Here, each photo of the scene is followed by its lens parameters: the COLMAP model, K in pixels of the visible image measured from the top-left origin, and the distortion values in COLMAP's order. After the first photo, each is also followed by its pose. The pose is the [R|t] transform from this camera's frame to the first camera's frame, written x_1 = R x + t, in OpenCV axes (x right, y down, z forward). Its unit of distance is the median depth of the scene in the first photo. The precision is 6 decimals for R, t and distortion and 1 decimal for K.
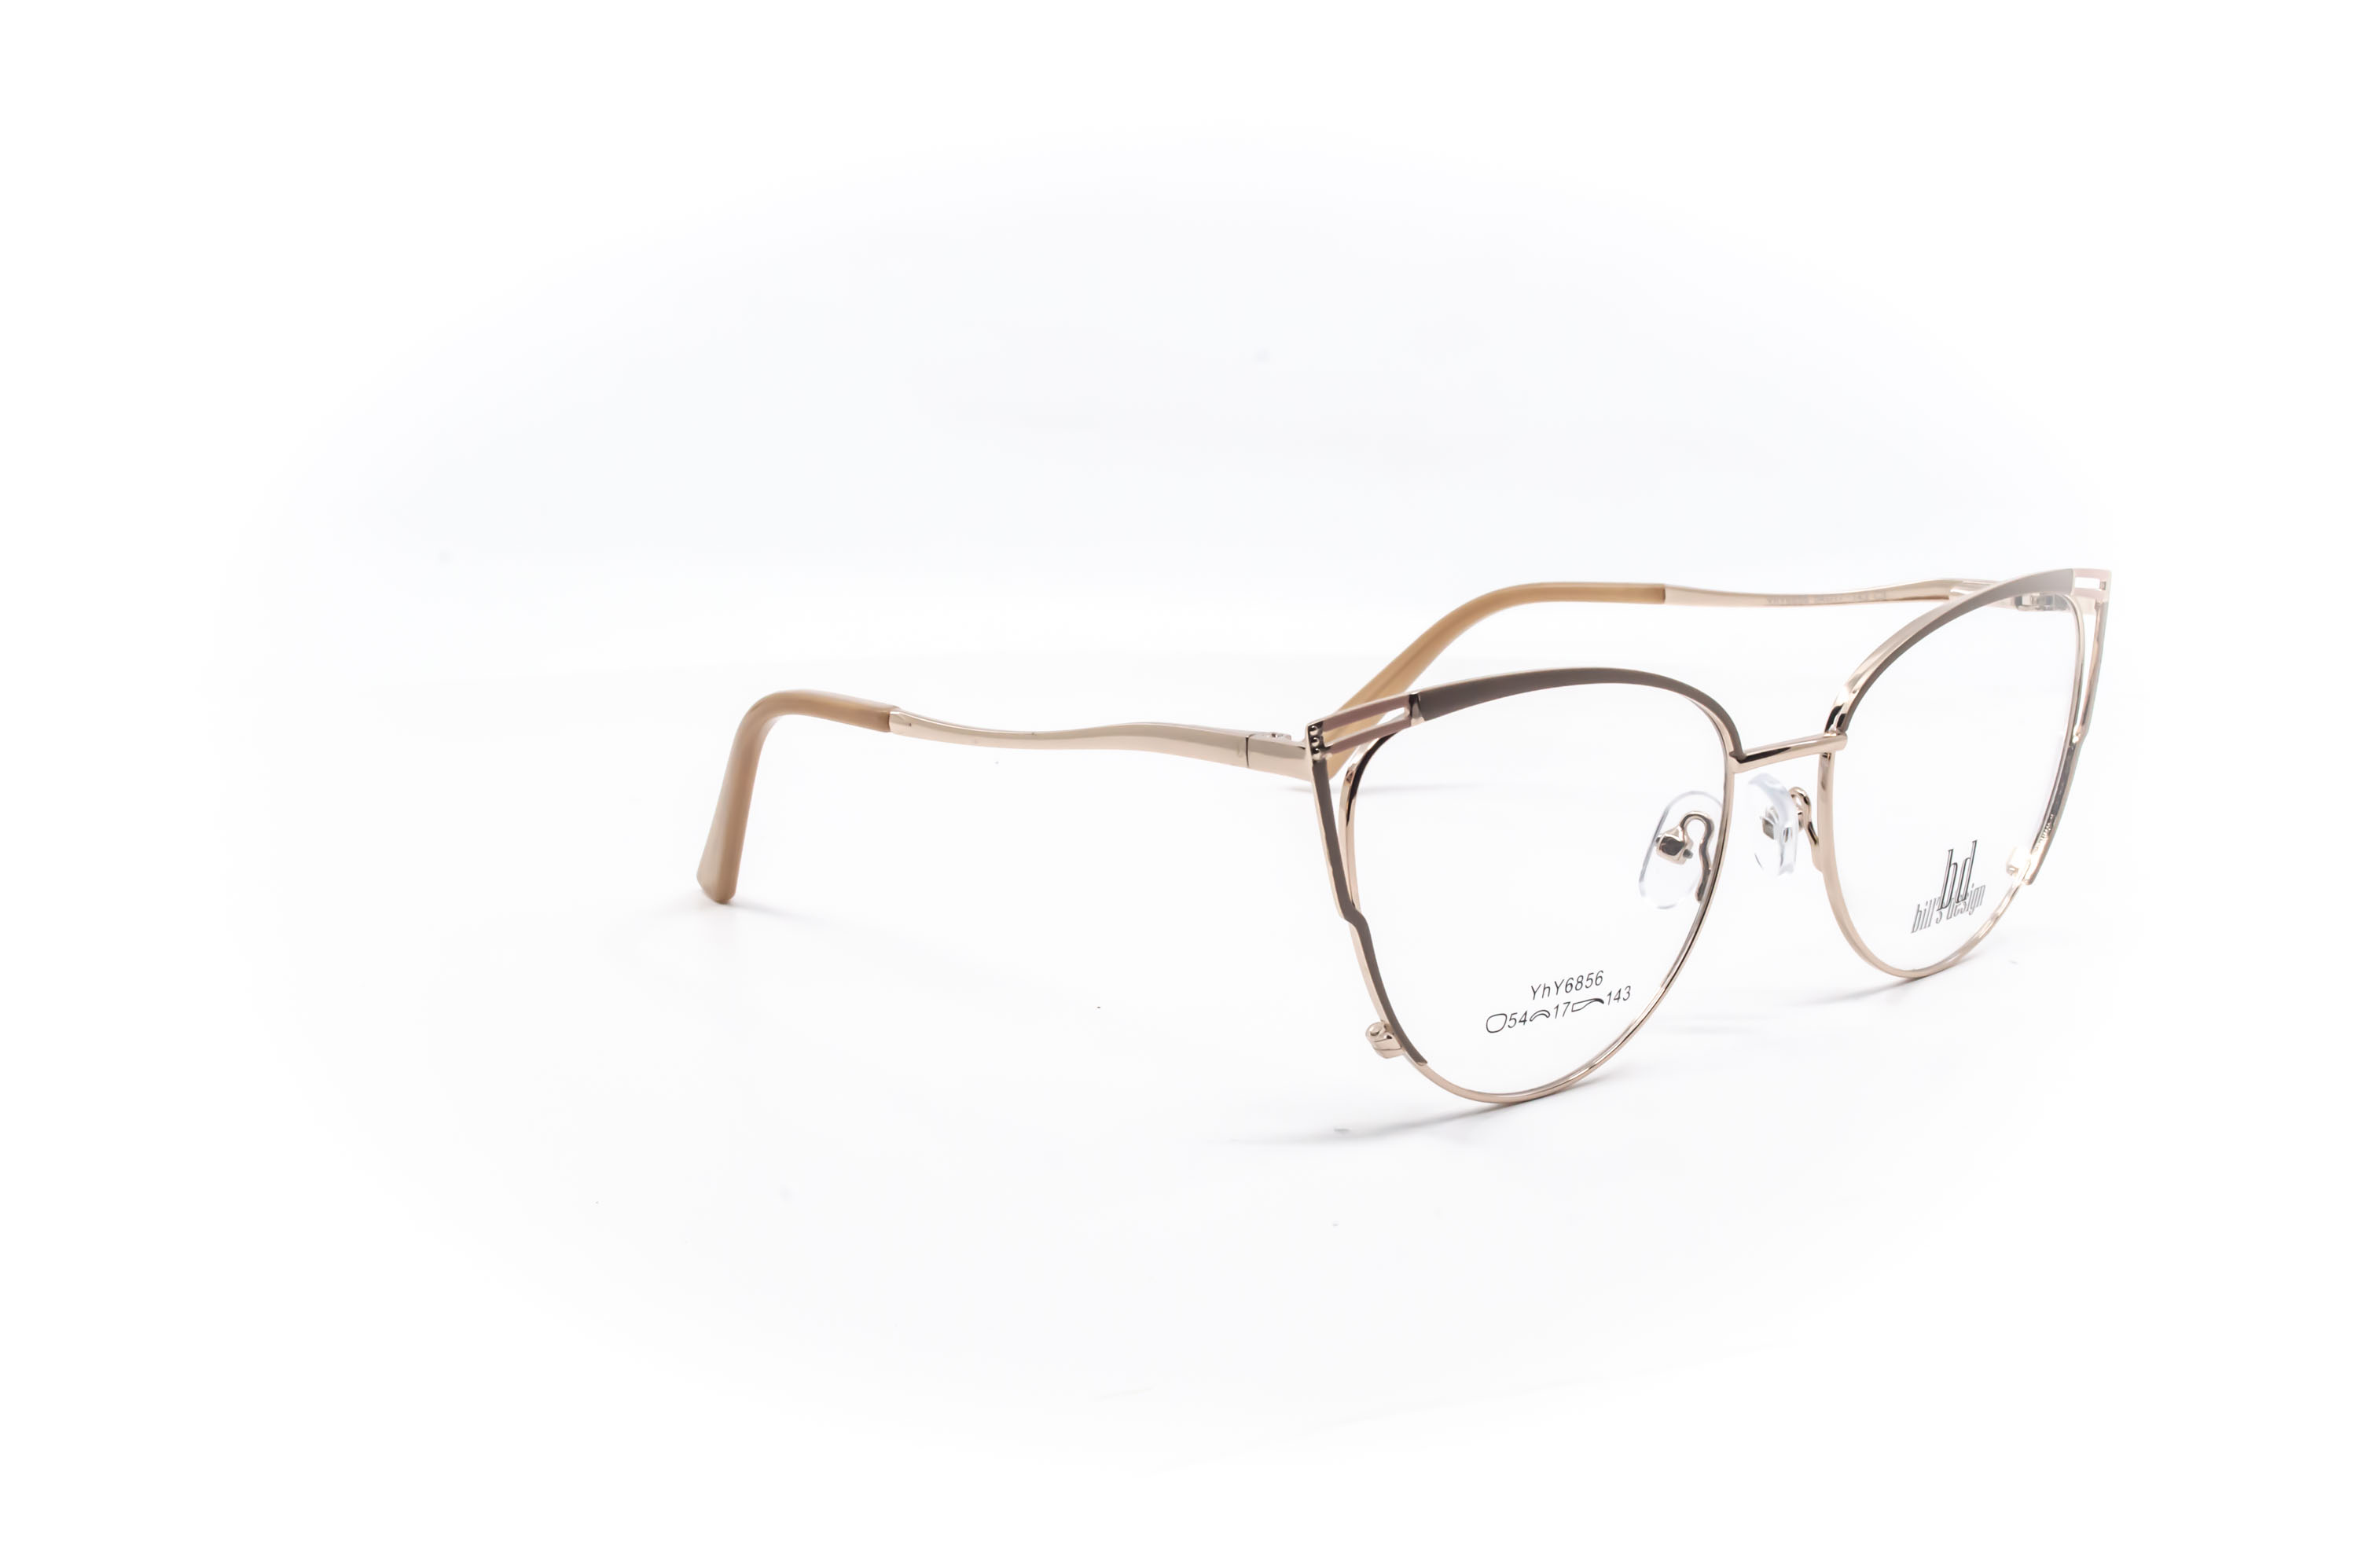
lens RADIAL K [[3075.1, 0, 1179.0], [0, 3075.1, 784.0], [0, 0, 1]] dist [-0.048575, 0.033612]
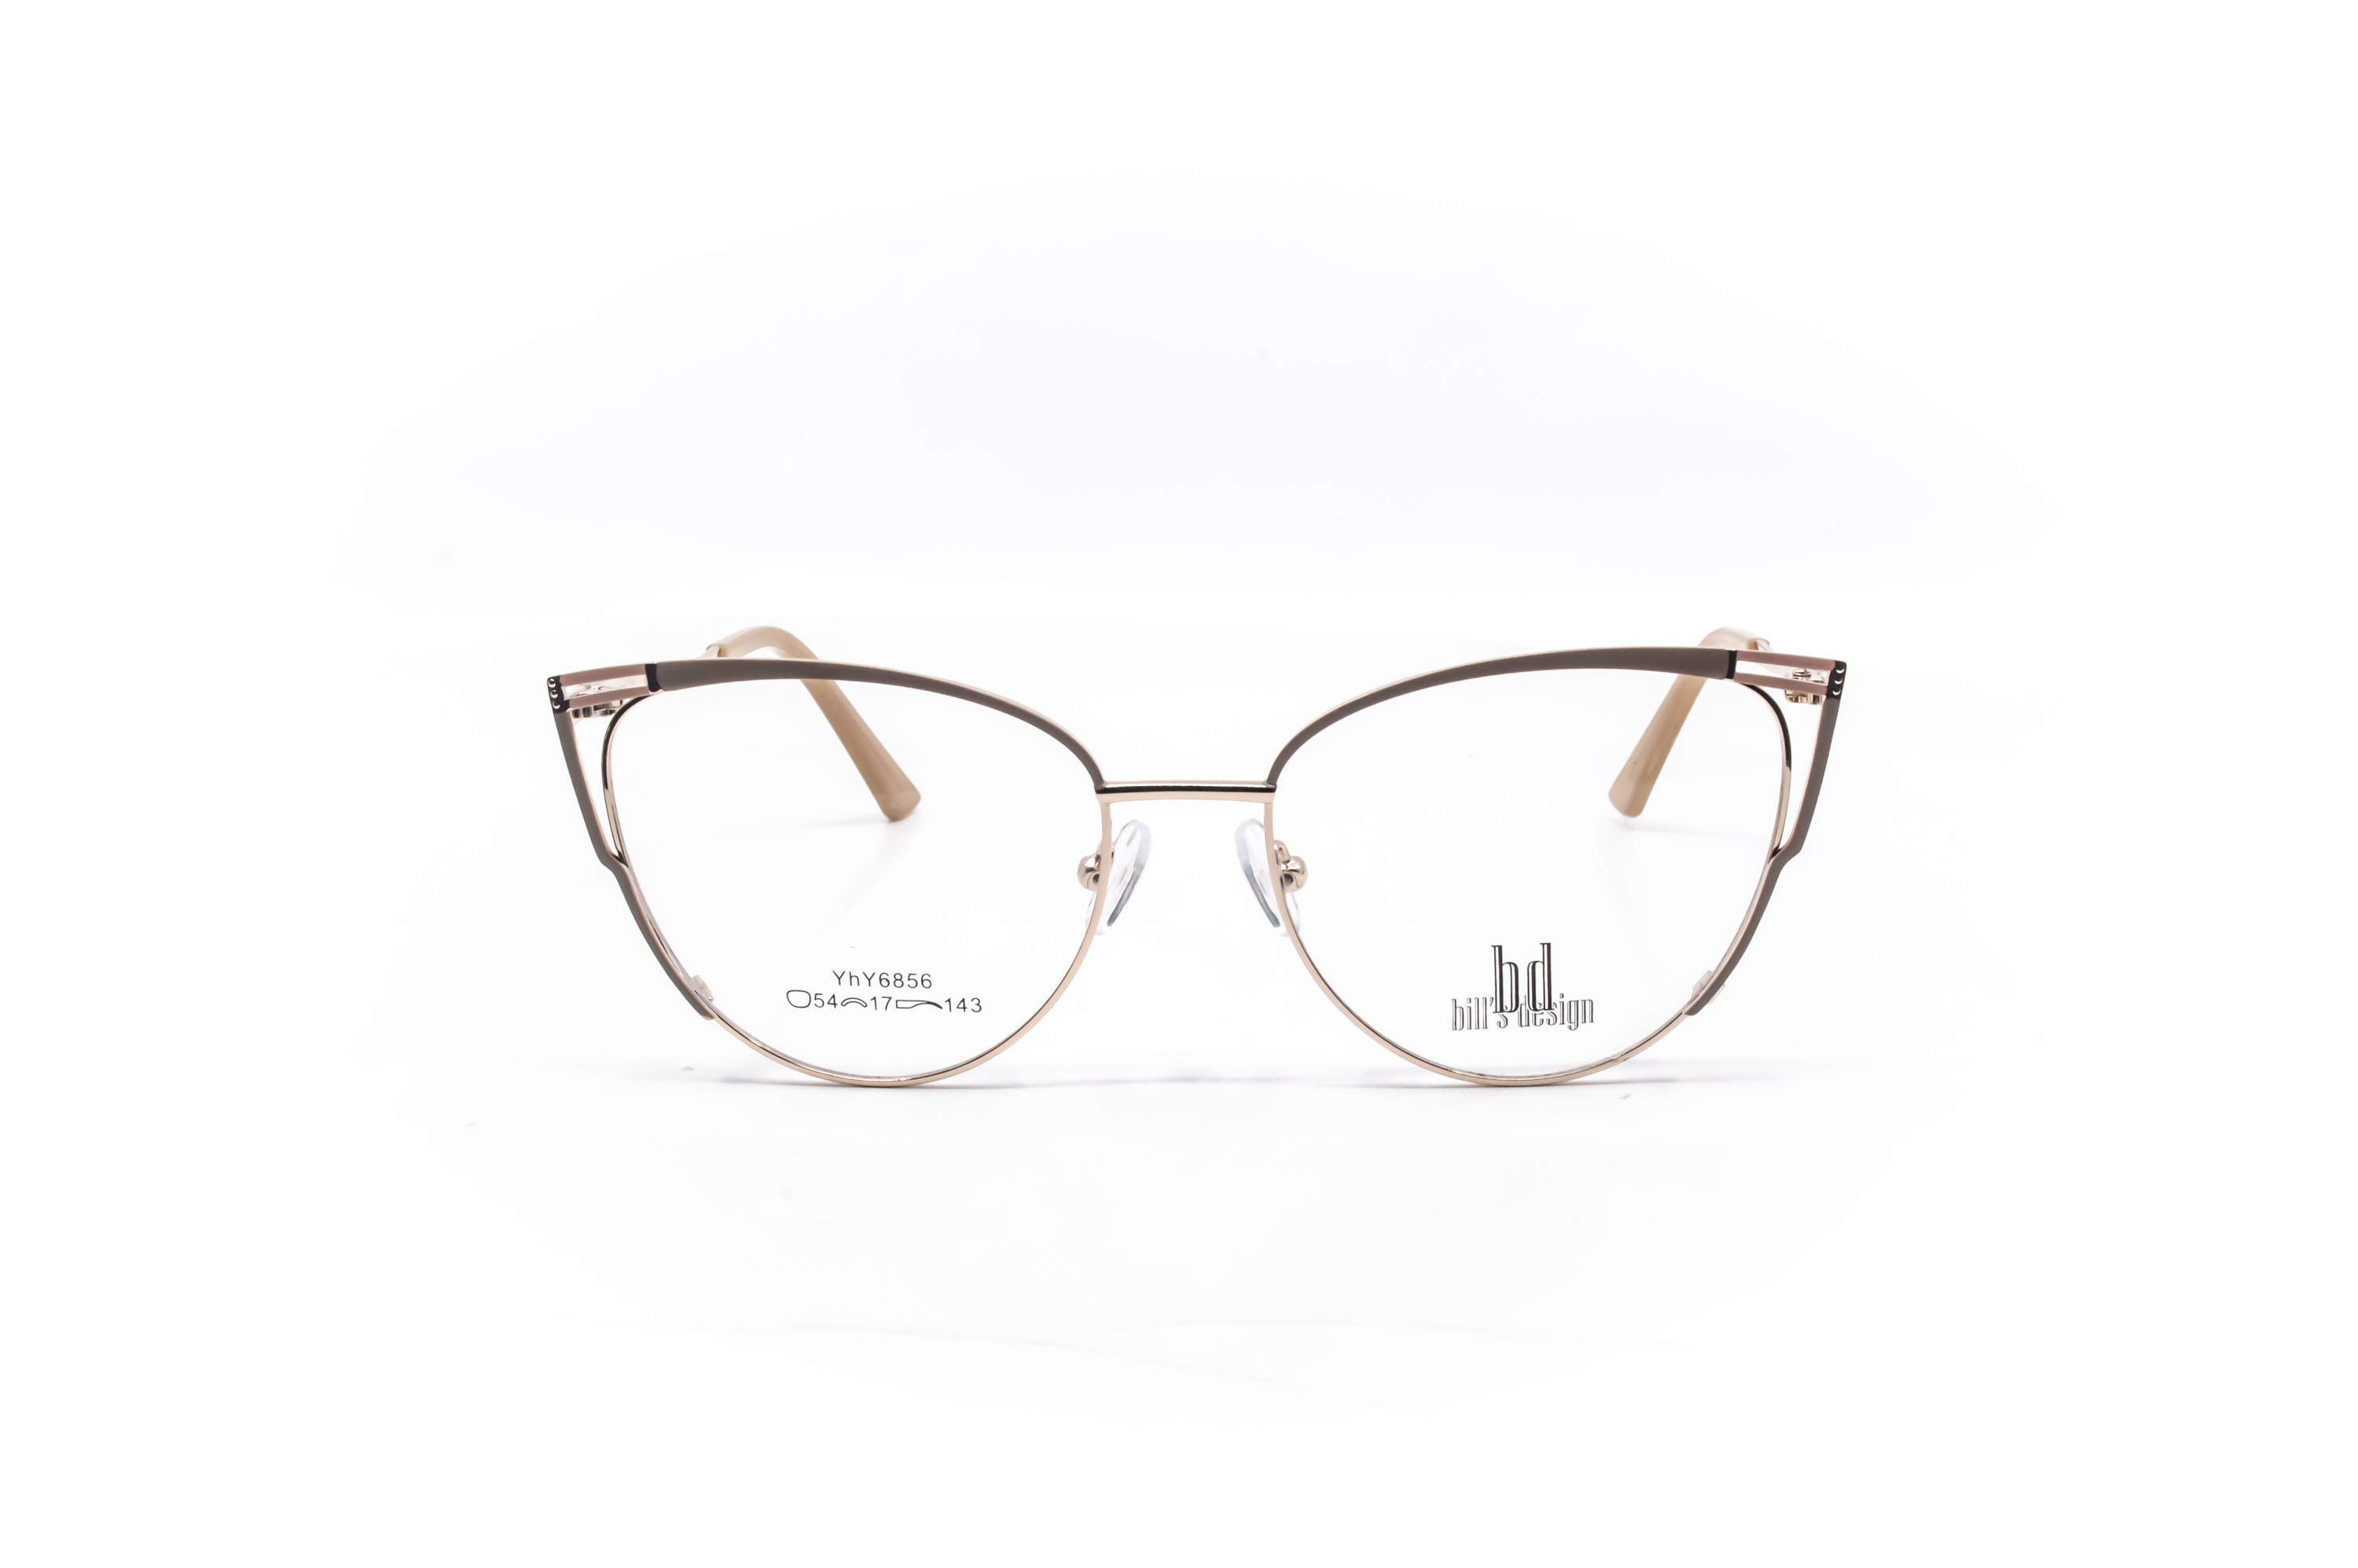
lens RADIAL K [[3075.1, 0, 1179.0], [0, 3075.1, 784.0], [0, 0, 1]] dist [-0.048575, 0.033612]
pose [[0.714273, 0.150638, -0.683463, 0.827001], [-0.139209, 0.987628, 0.072193, -0.079528], [0.685883, 0.043578, 0.726406, 0.313498]]
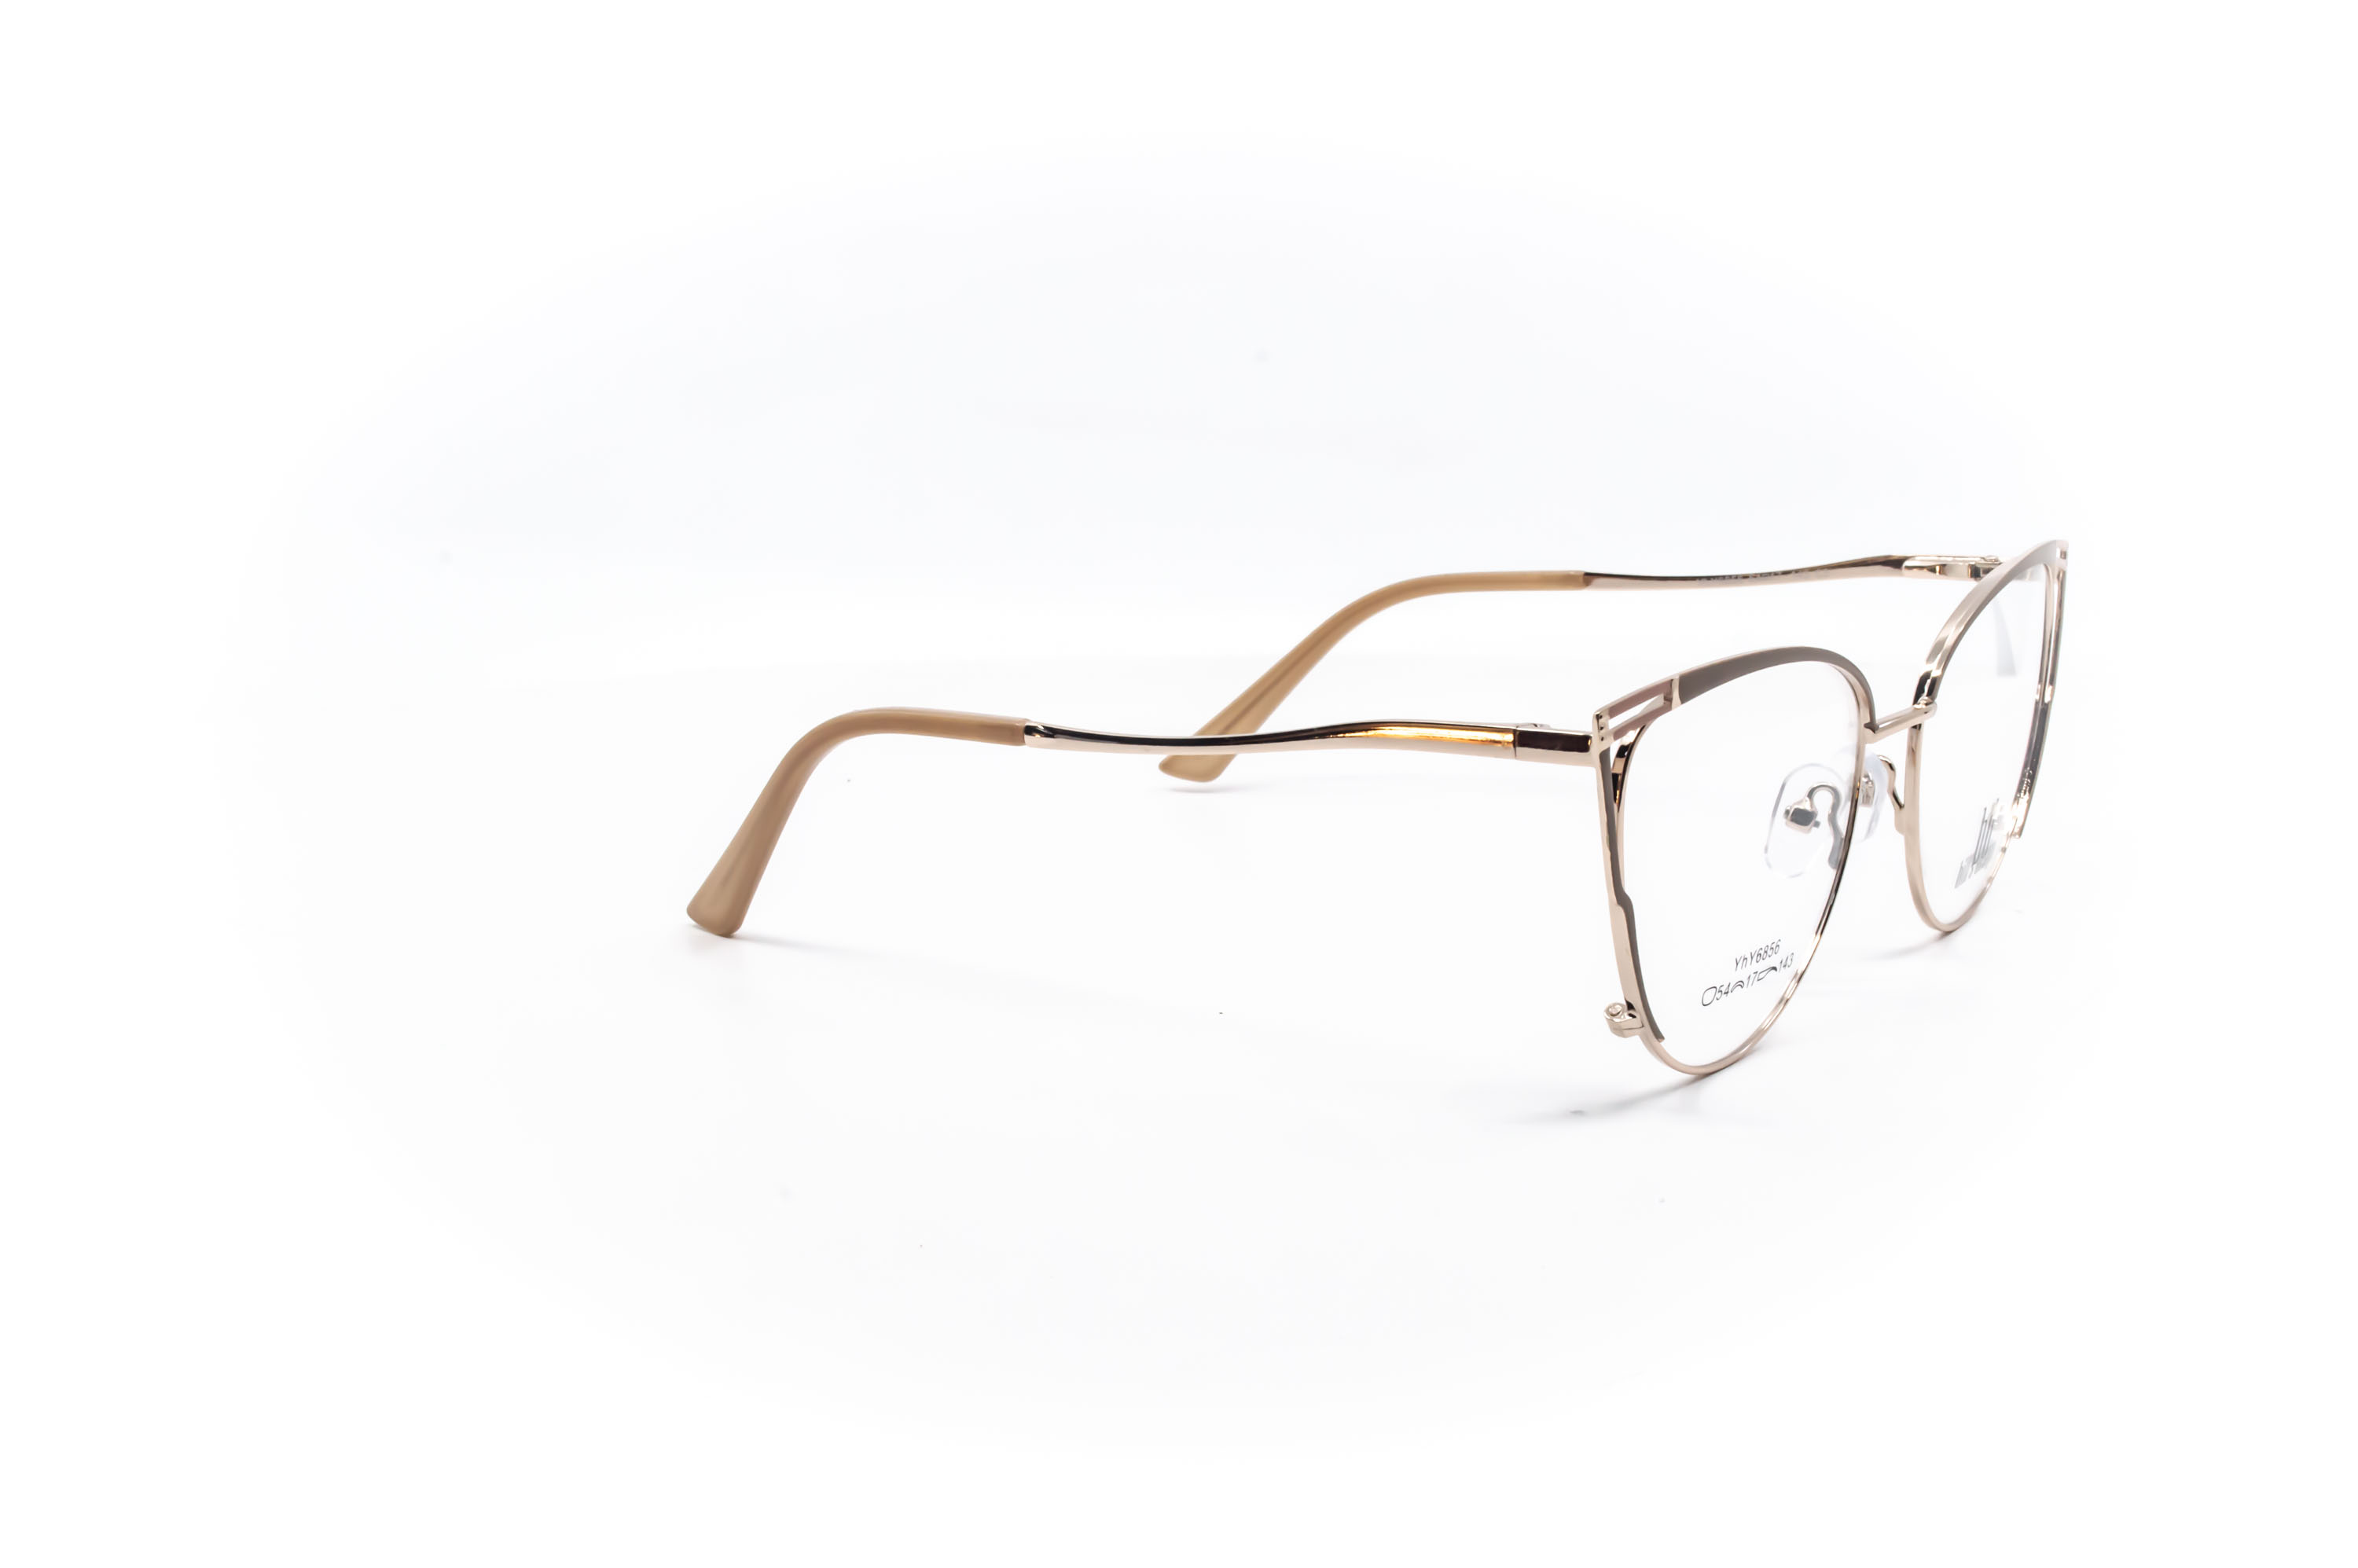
lens RADIAL K [[3075.1, 0, 1179.0], [0, 3075.1, 784.0], [0, 0, 1]] dist [-0.048575, 0.033612]
pose [[0.966857, -0.052969, 0.249763, -0.300106], [0.053586, 0.998554, 0.004334, -0.006743], [-0.249631, 0.009194, 0.968297, 0.043619]]
